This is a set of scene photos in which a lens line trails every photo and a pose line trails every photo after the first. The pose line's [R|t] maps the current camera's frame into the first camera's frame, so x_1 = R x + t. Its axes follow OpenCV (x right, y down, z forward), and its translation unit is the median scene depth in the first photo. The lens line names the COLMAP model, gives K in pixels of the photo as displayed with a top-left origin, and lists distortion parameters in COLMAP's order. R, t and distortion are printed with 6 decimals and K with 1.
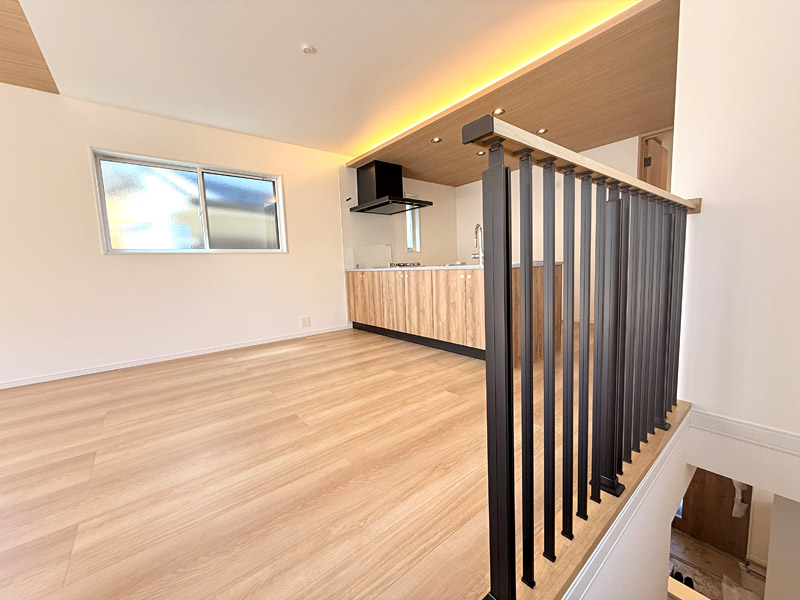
lens RADIAL K [[318.2, 0, 397.9], [0, 318.2, 300.5], [0, 0, 1]] dist [-0.000397, 0.000320]
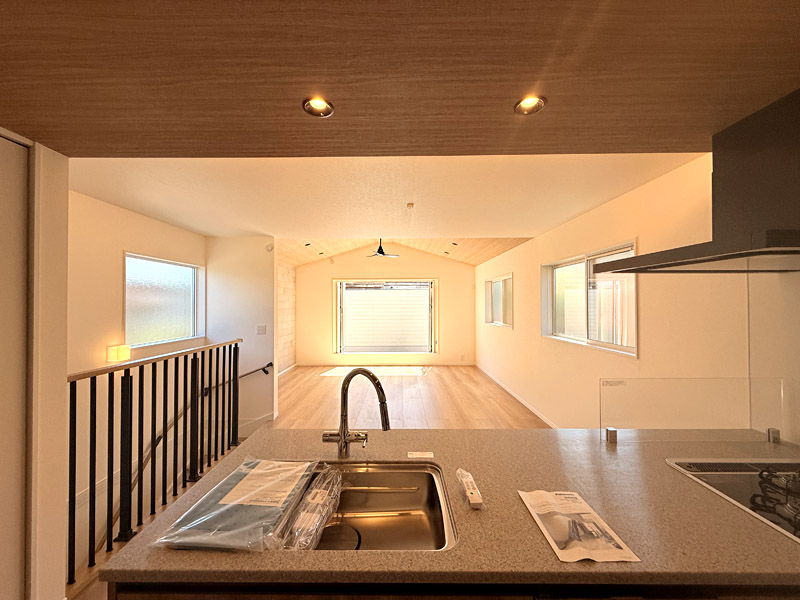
lens RADIAL K [[318.2, 0, 397.9], [0, 318.2, 300.5], [0, 0, 1]] dist [-0.000397, 0.000320]
pose [[-0.634737, 0.030872, -0.772111, 0.476857], [-0.056266, 0.994703, 0.086027, -0.321512], [0.770677, 0.098048, -0.629637, 1.136131]]
